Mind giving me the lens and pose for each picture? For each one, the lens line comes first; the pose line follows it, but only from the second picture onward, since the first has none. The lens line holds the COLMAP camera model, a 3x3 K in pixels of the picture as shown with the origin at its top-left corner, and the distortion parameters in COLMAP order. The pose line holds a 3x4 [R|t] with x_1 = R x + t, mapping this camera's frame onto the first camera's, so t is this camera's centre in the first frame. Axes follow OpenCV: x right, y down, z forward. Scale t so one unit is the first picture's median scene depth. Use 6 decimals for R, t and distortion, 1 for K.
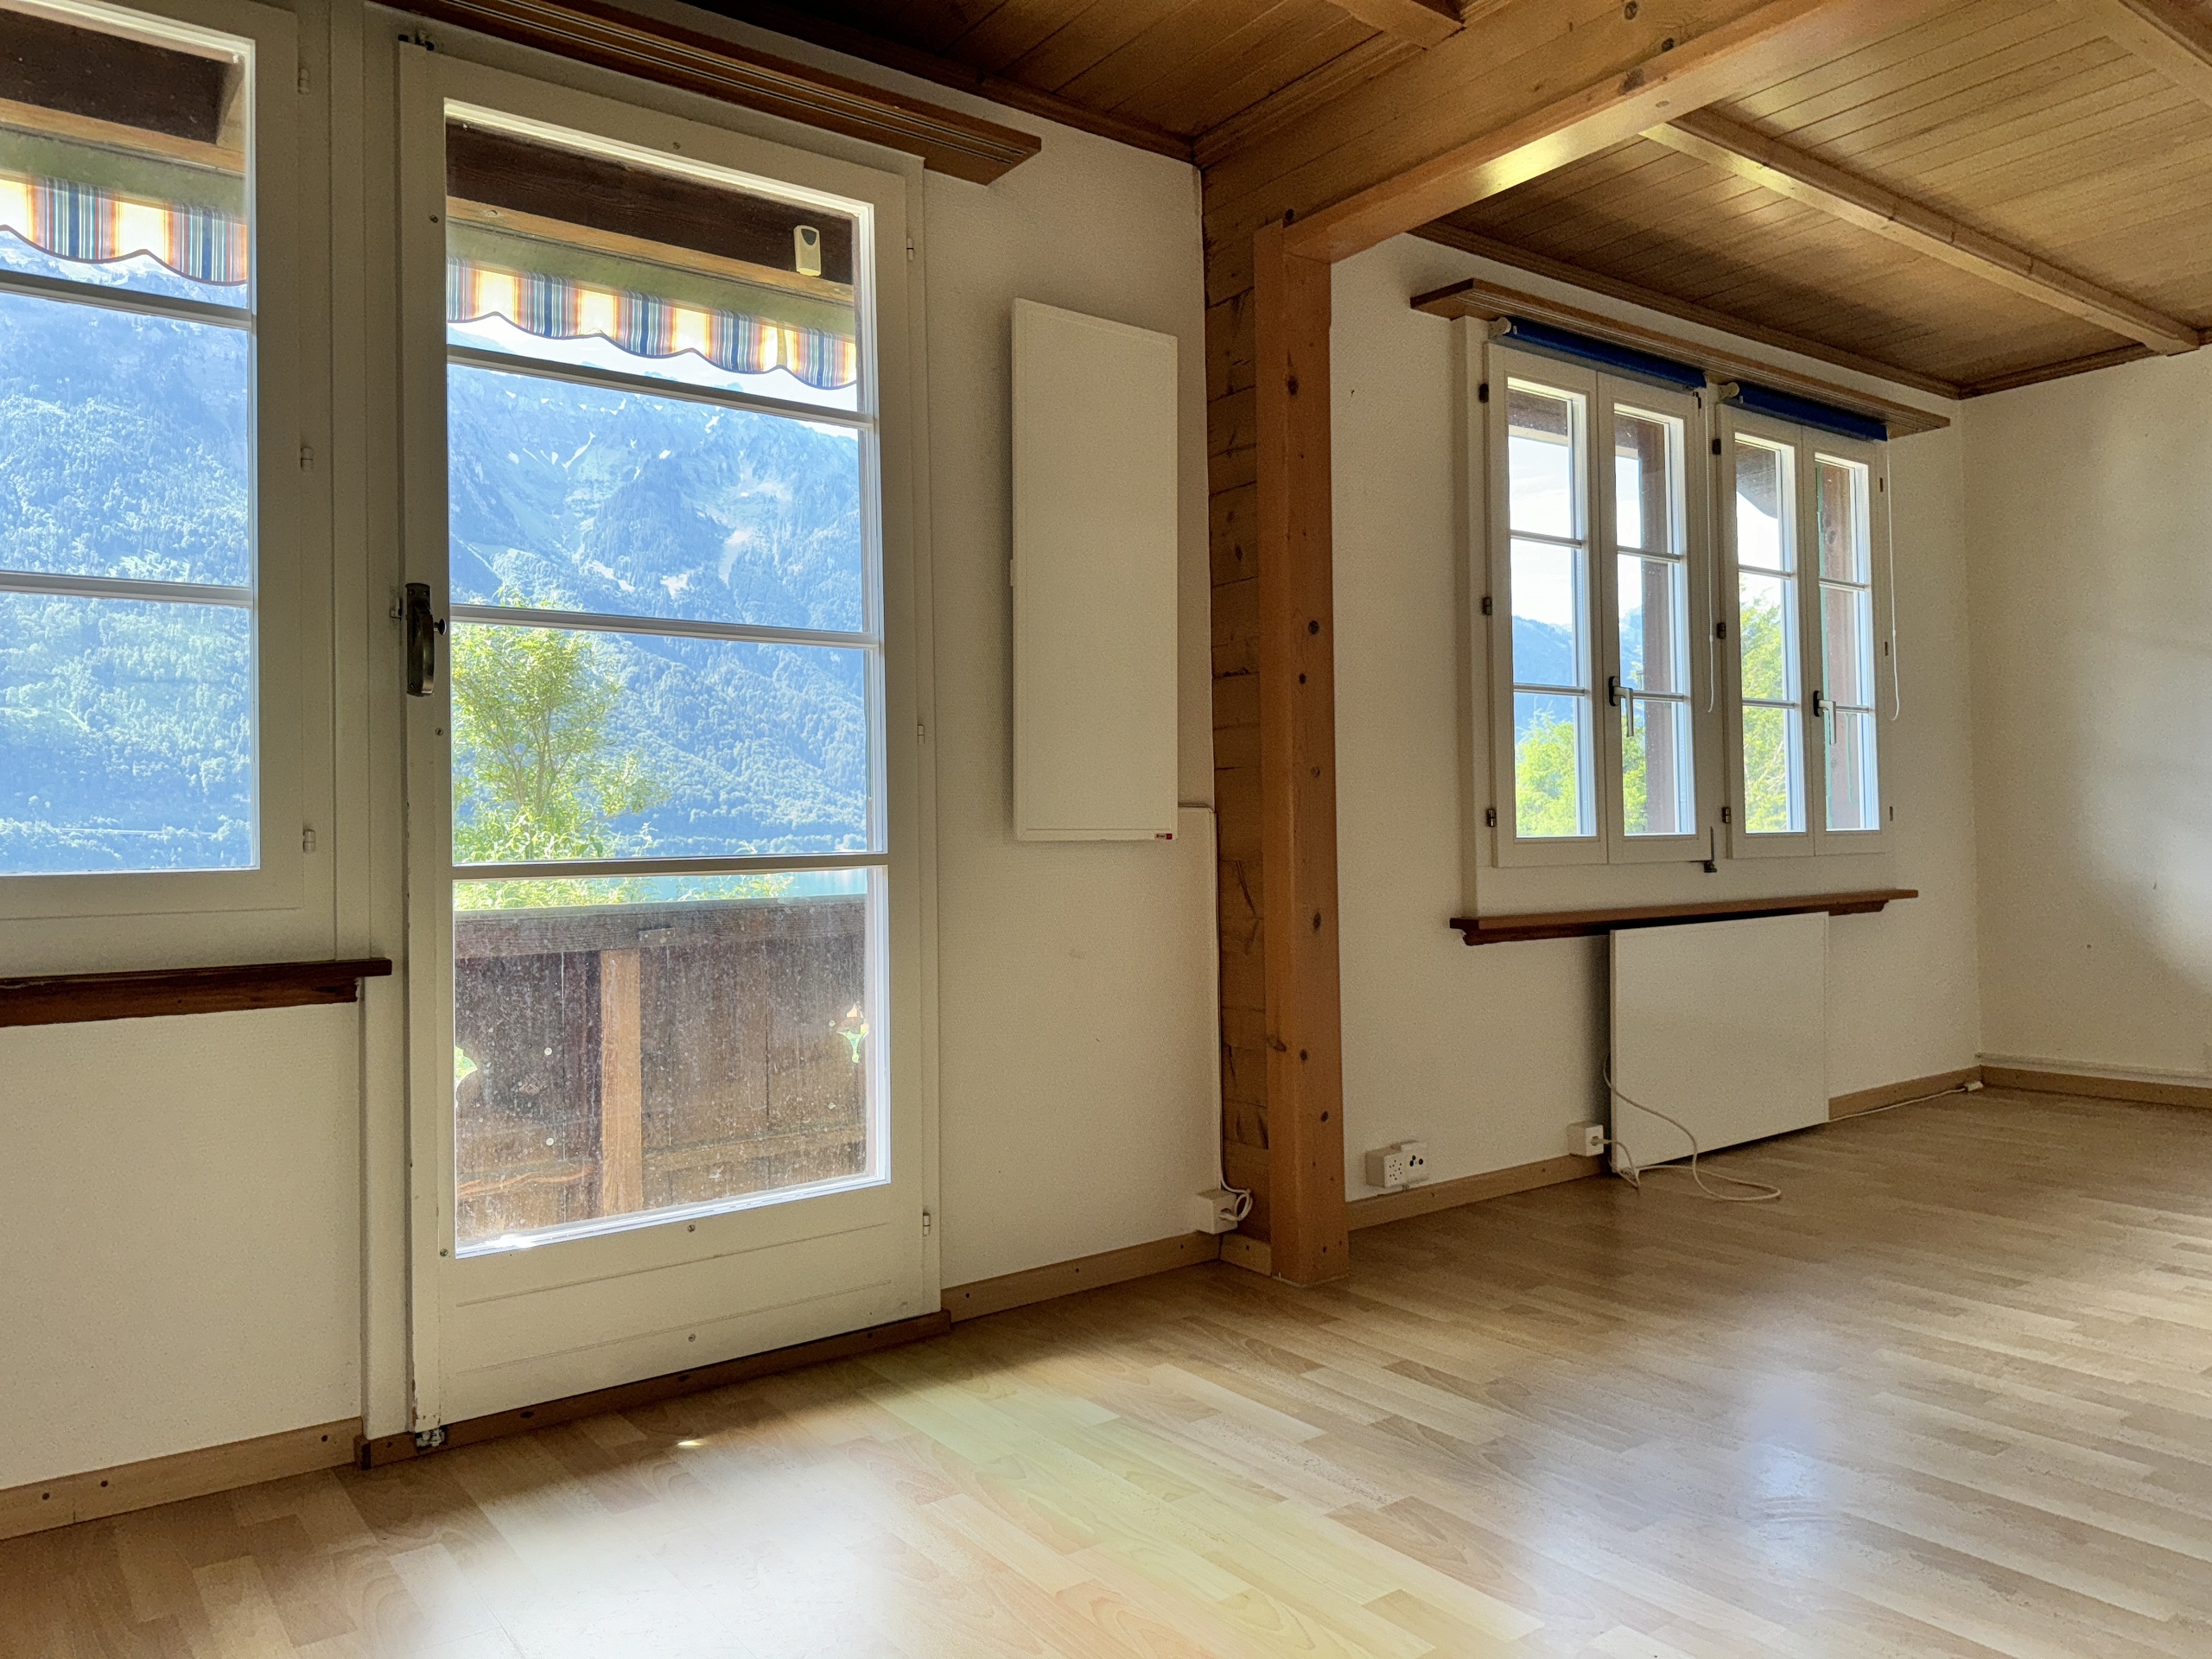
lens RADIAL K [[1548.9, 0, 1108.1], [0, 1548.9, 821.4], [0, 0, 1]] dist [0.003081, -0.016586]
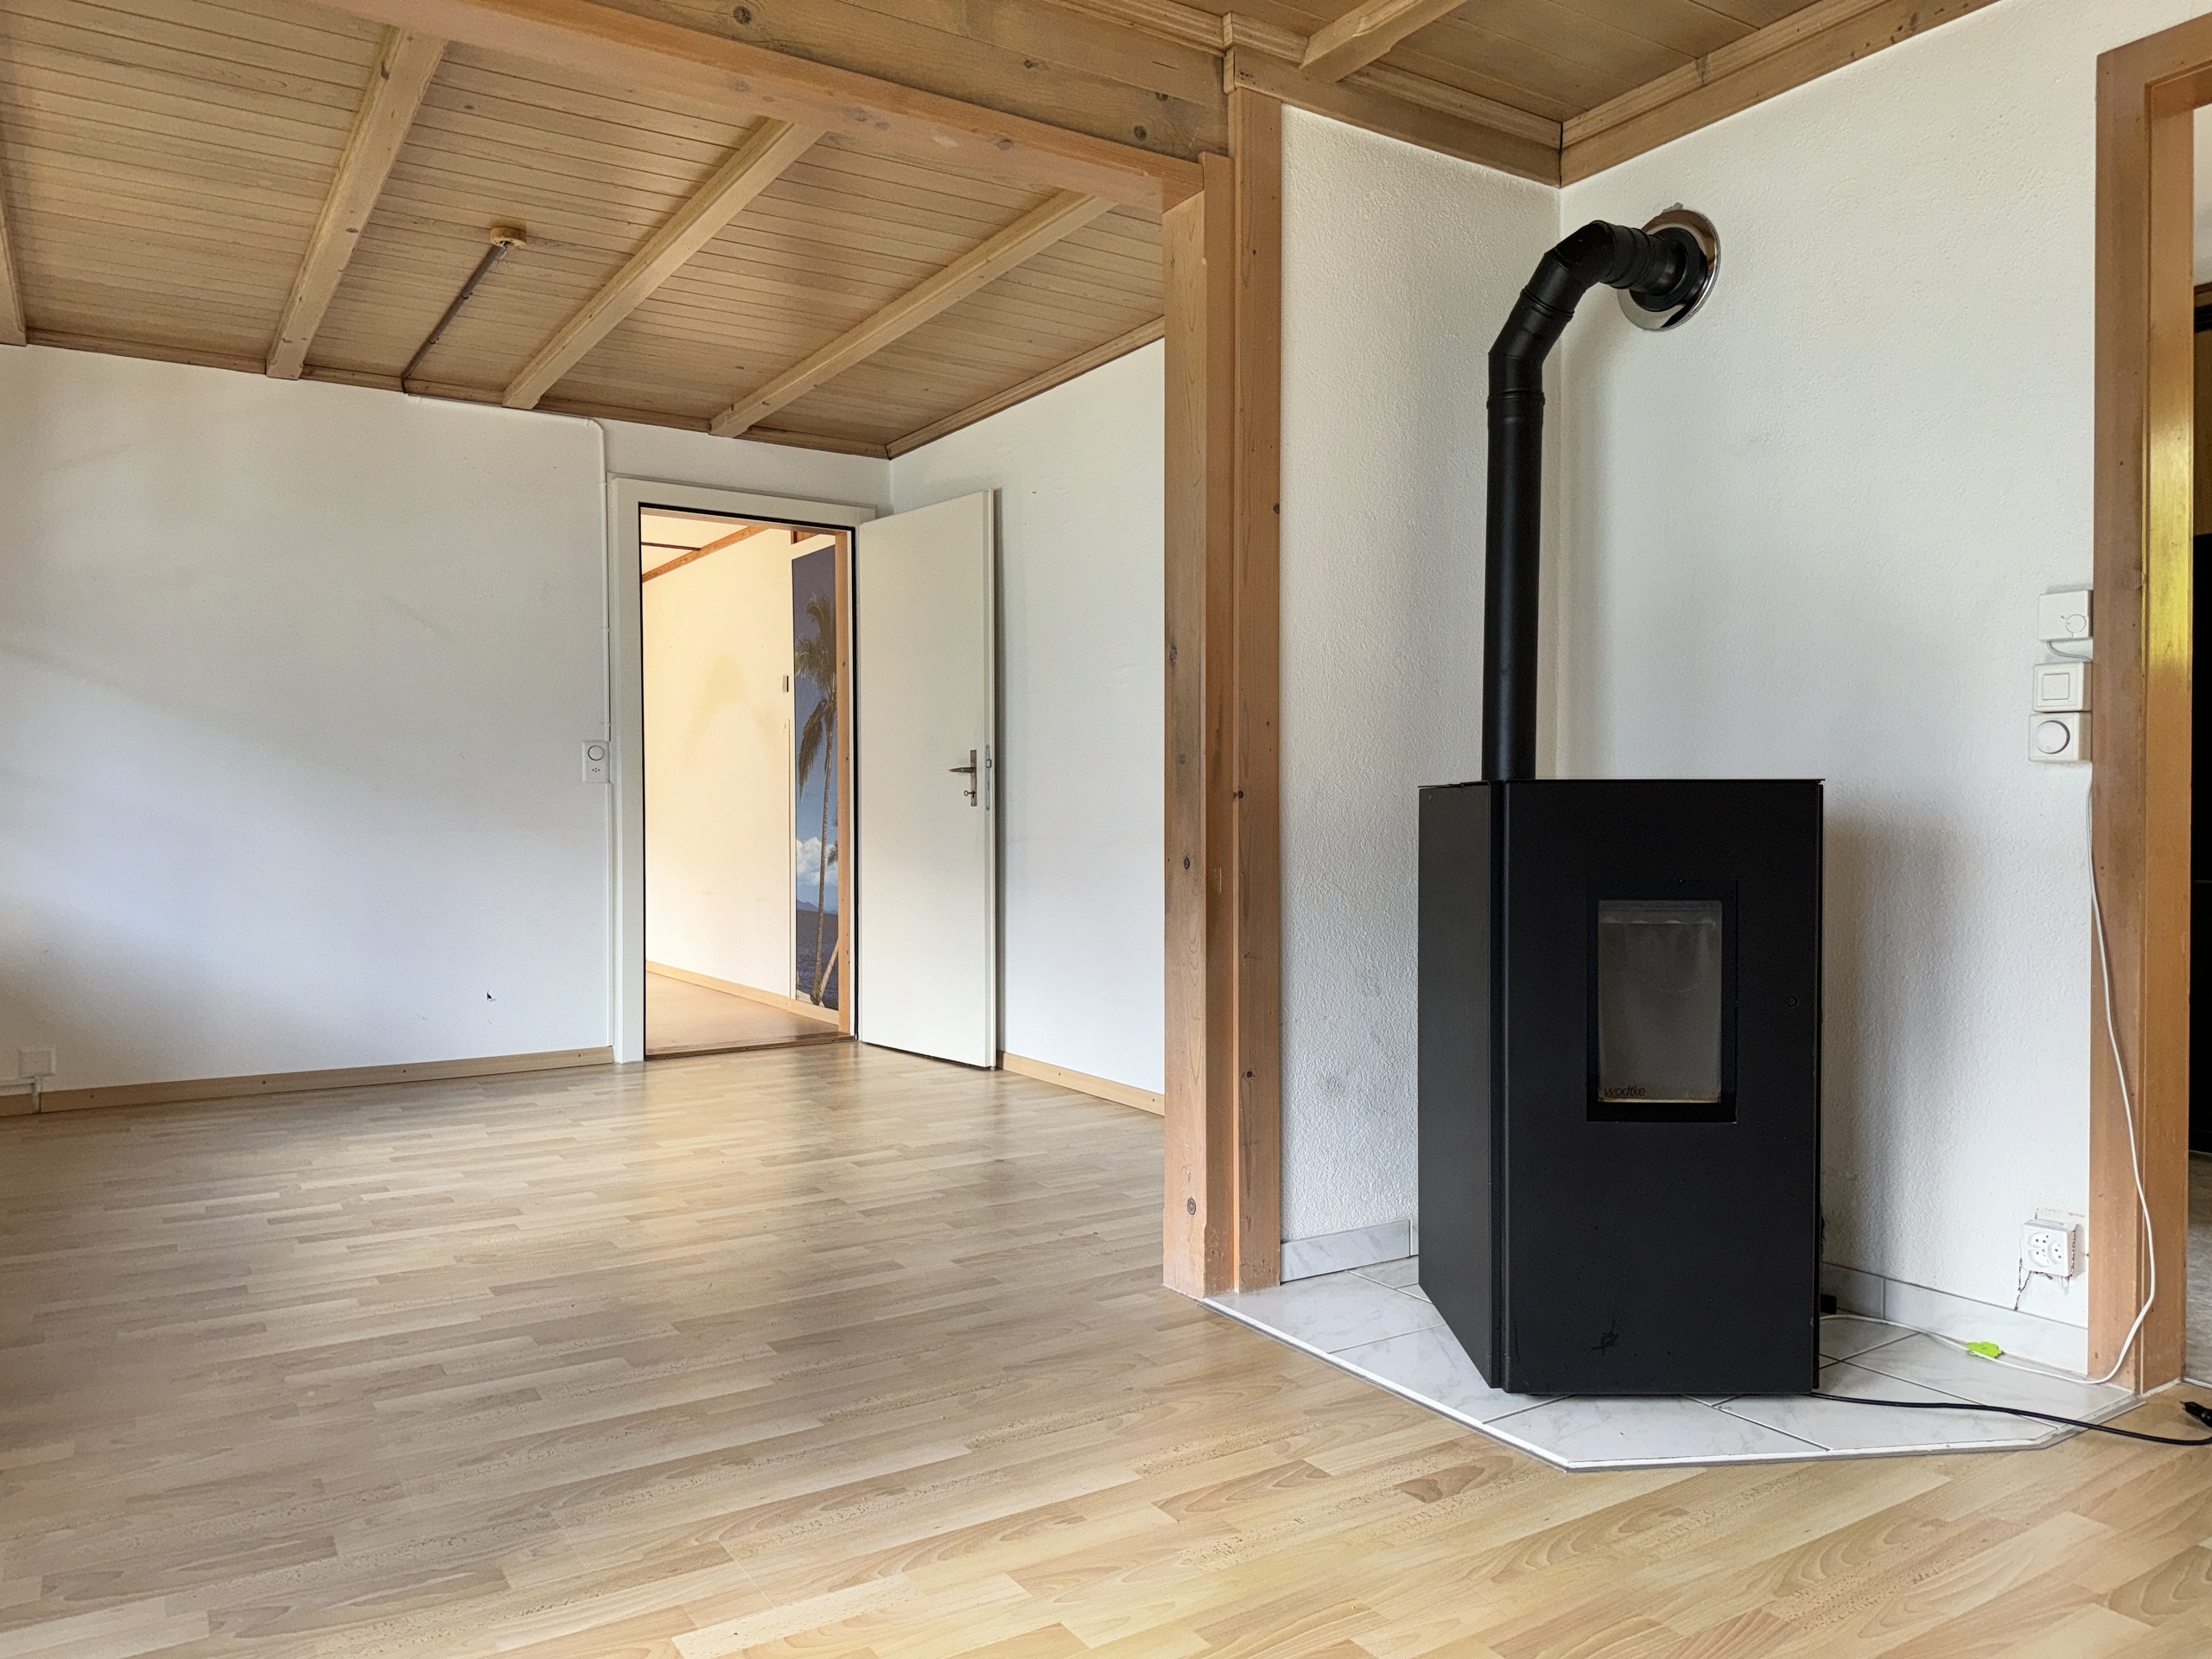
lens RADIAL K [[1548.9, 0, 1103.7], [0, 1548.9, 828.8], [0, 0, 1]] dist [0.003081, -0.016586]
pose [[0.073951, 0.007076, 0.997237, -0.423477], [-0.006717, 0.999956, -0.006597, 0.008386], [-0.997239, -0.006211, 0.073995, 0.446472]]
